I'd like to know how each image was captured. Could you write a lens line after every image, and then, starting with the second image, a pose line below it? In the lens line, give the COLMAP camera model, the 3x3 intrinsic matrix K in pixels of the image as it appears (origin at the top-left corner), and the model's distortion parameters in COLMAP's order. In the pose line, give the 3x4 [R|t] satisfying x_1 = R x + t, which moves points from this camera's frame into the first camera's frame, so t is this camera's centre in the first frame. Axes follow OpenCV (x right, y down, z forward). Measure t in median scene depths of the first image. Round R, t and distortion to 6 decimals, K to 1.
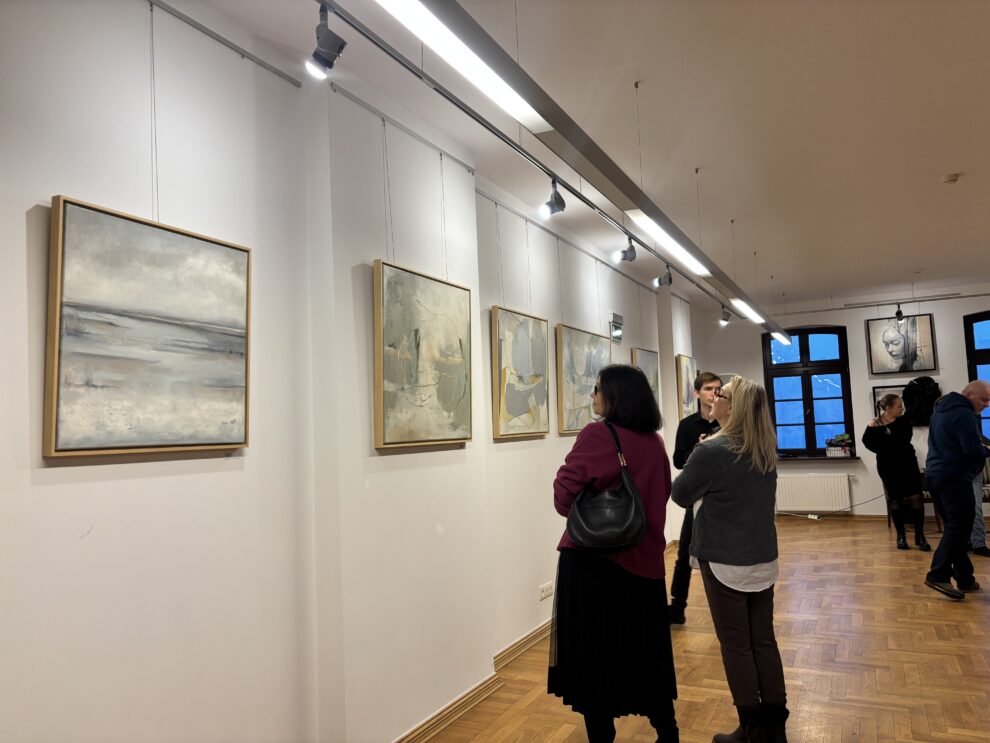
lens RADIAL K [[747.9, 0, 506.3], [0, 747.9, 367.6], [0, 0, 1]] dist [0.023100, -0.038620]
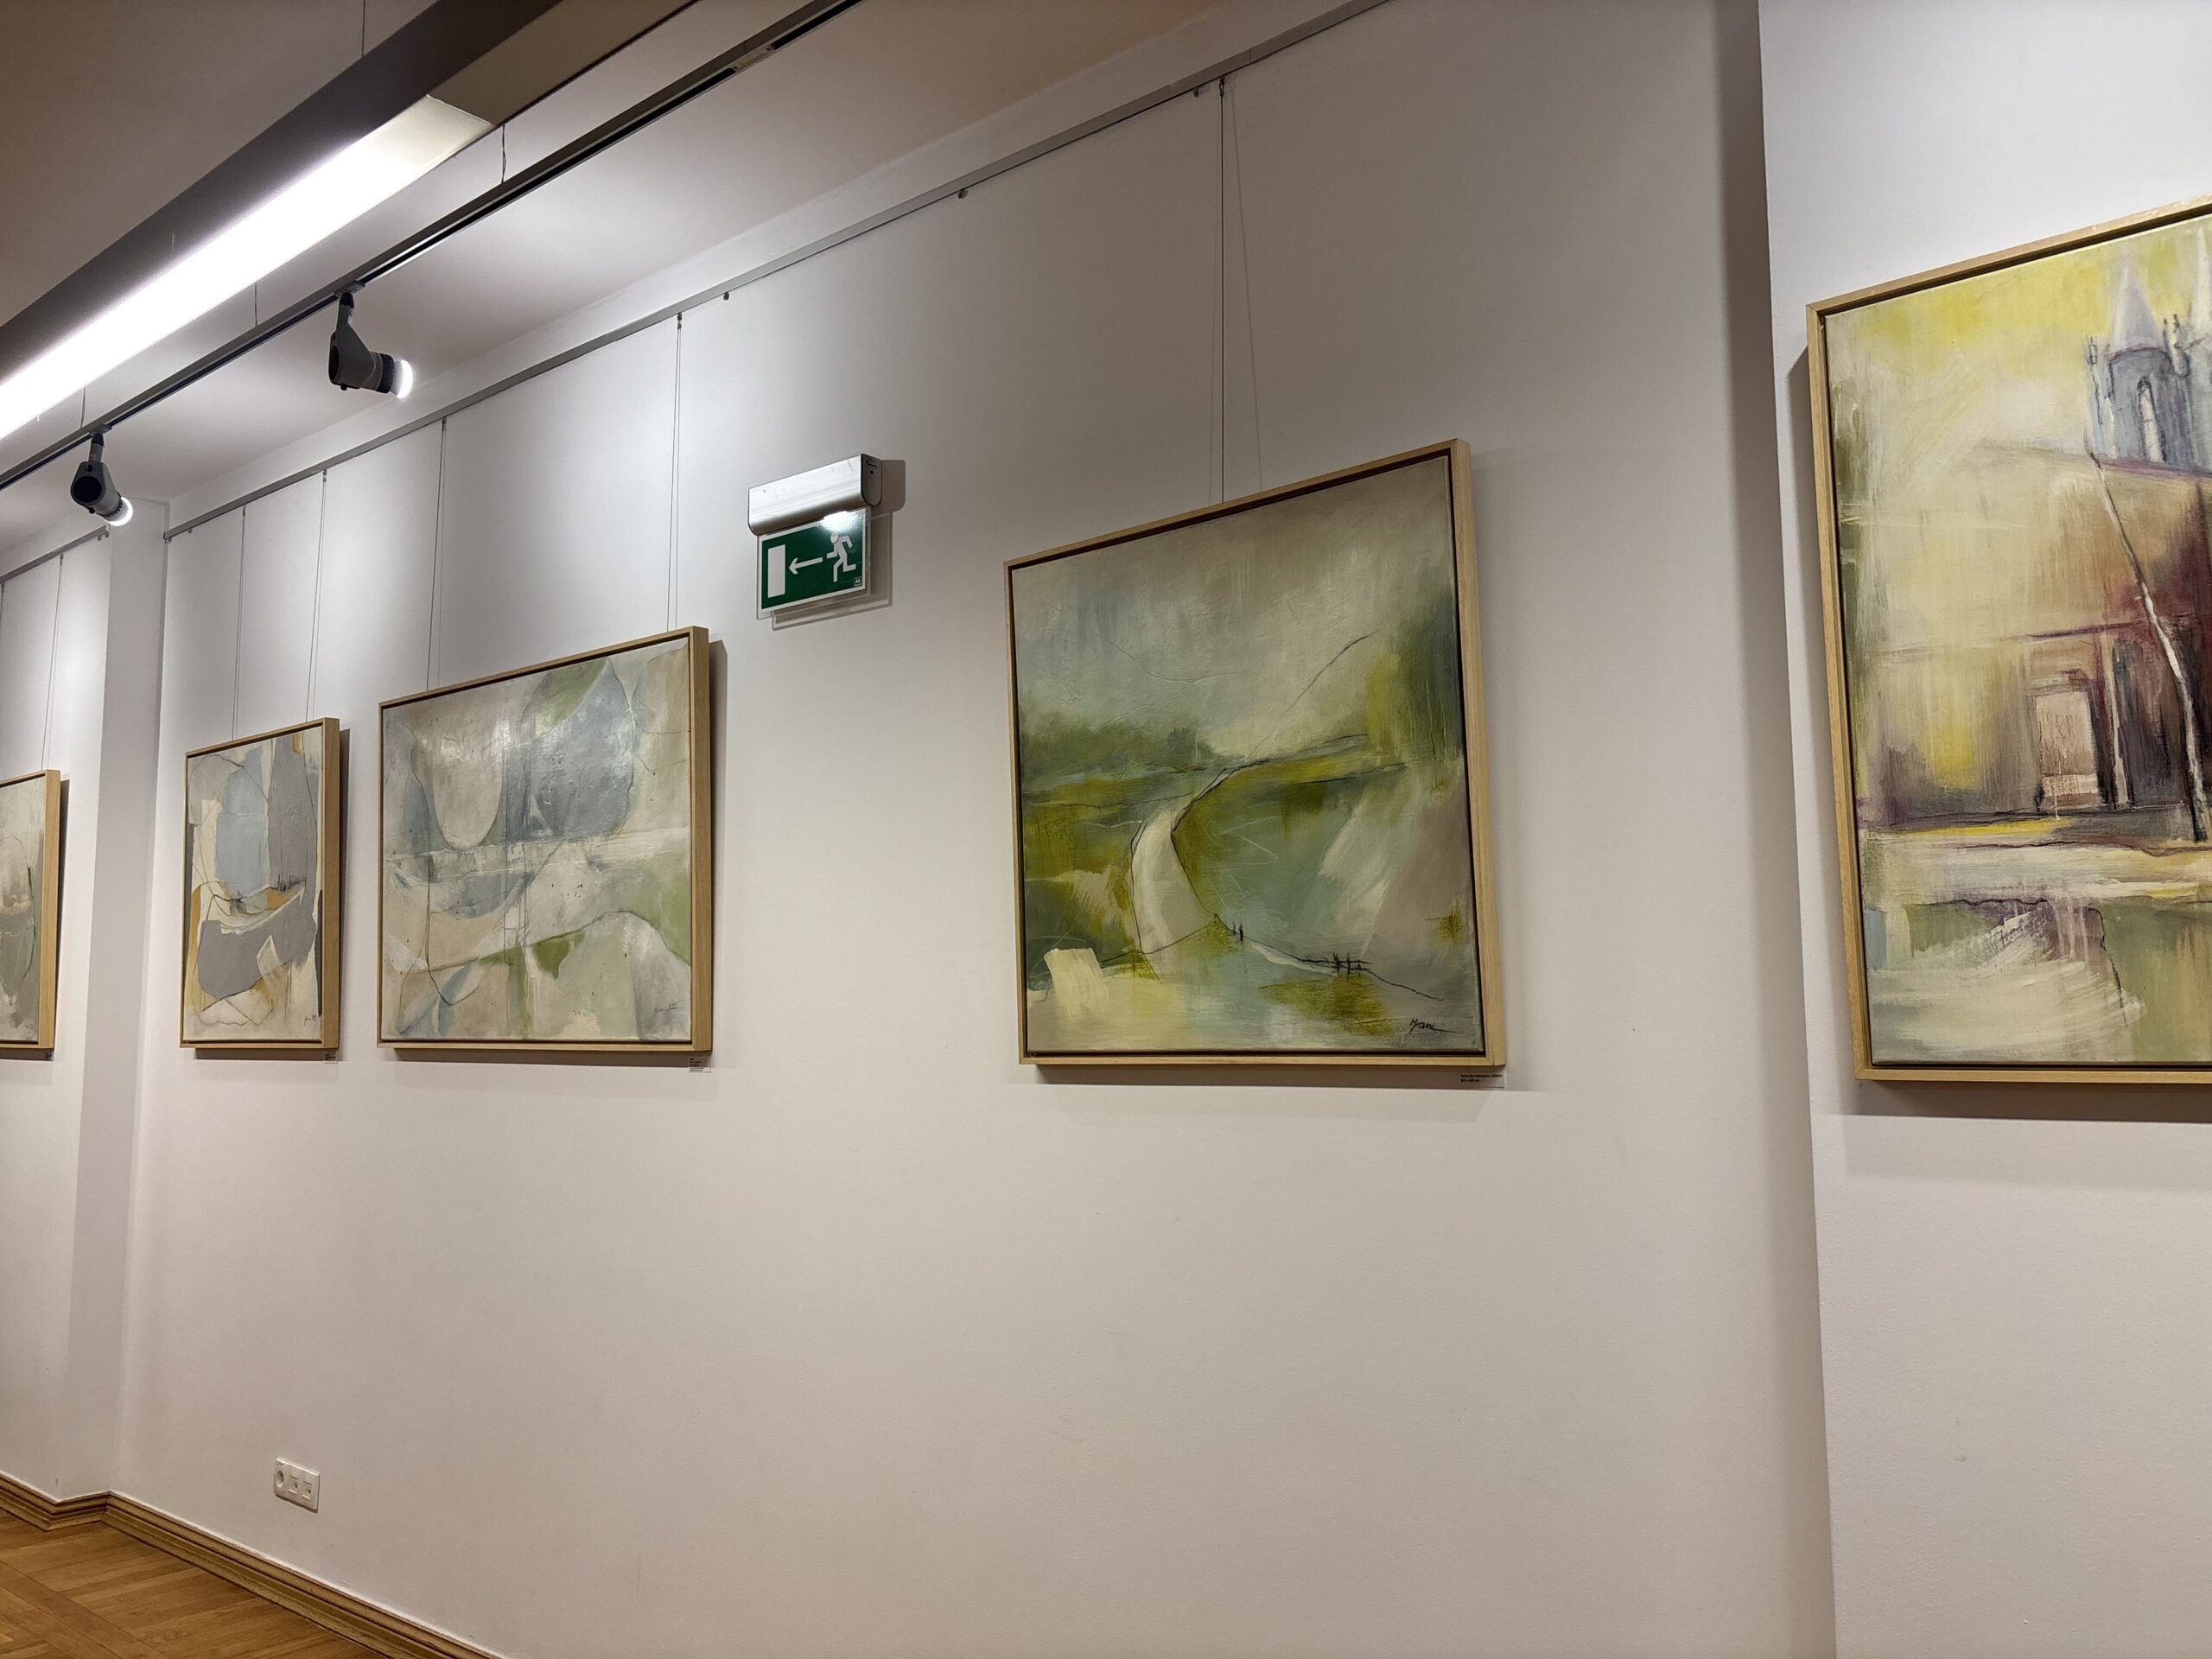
lens RADIAL K [[1671.0, 0, 1052.5], [0, 1671.0, 857.9], [0, 0, 1]] dist [0.023100, -0.038620]
pose [[-0.252998, -0.060276, -0.965587, 1.068921], [0.086689, 0.992630, -0.084678, 0.143048], [0.963575, -0.105129, -0.245908, 2.254081]]
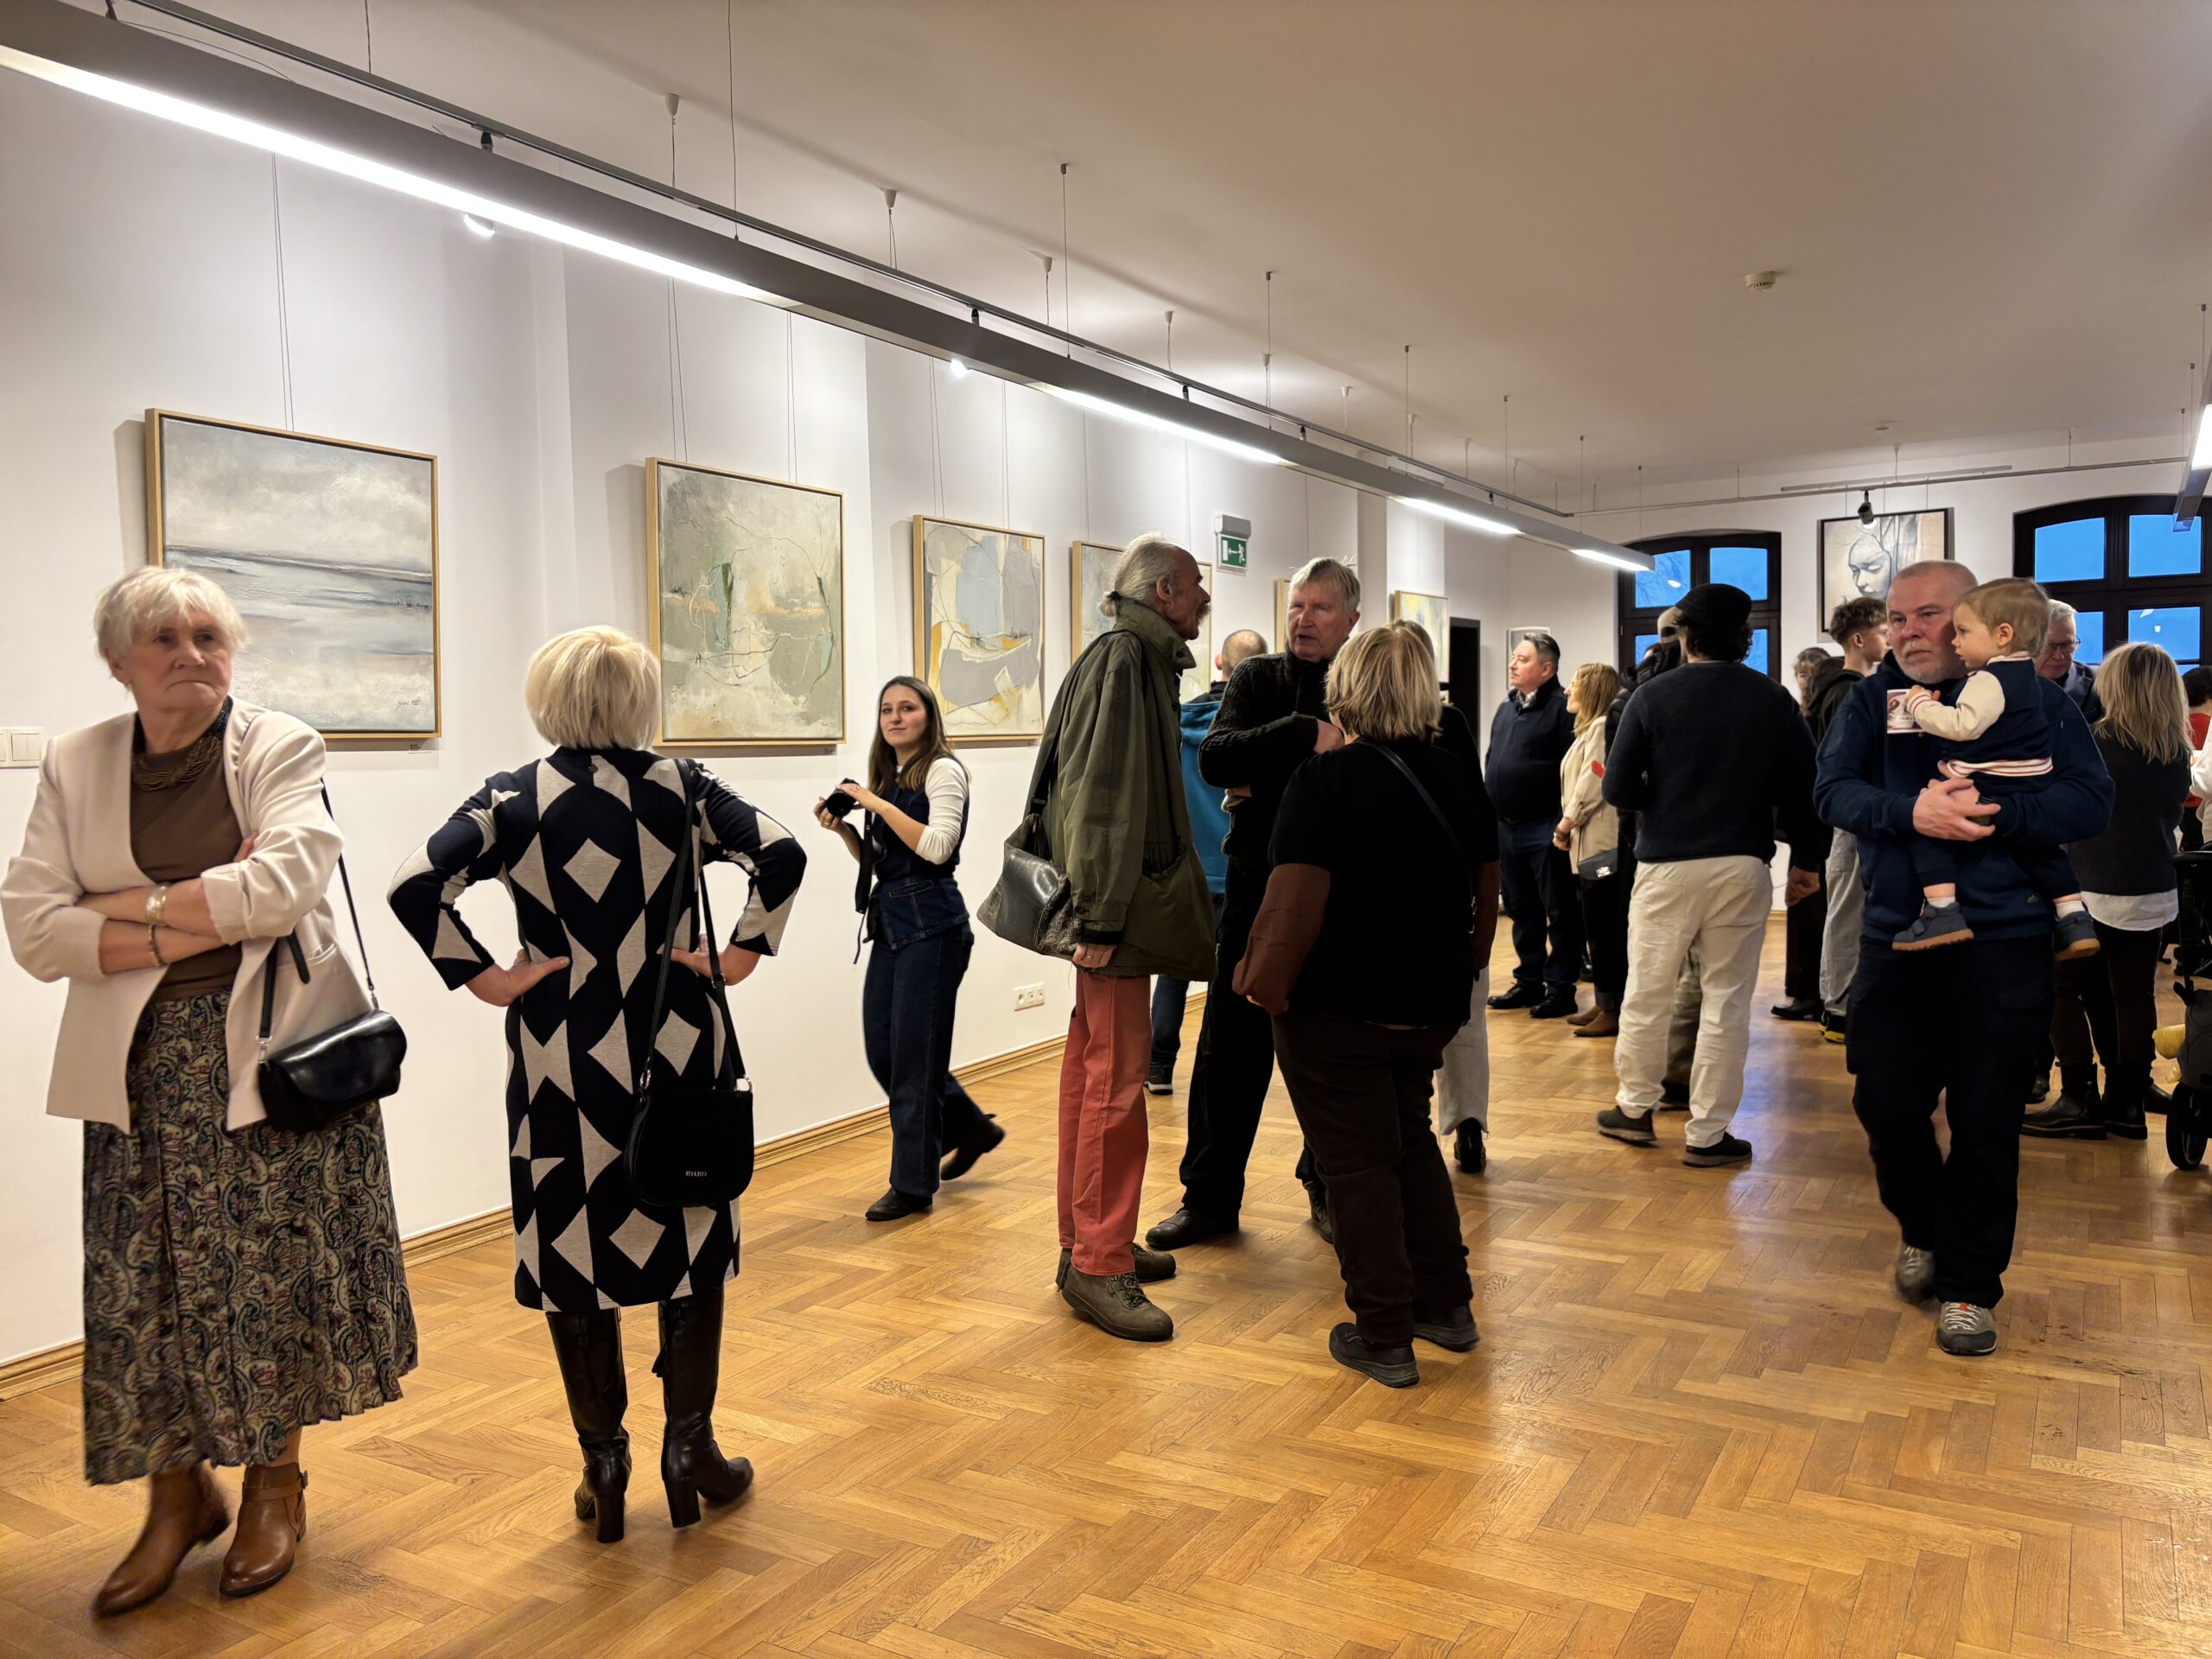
lens RADIAL K [[1671.0, 0, 1088.3], [0, 1671.0, 842.6], [0, 0, 1]] dist [0.023100, -0.038620]
pose [[0.995012, 0.019487, -0.097830, 0.322892], [-0.005597, 0.990094, 0.140294, -0.017573], [0.099595, -0.139047, 0.985265, -0.401908]]
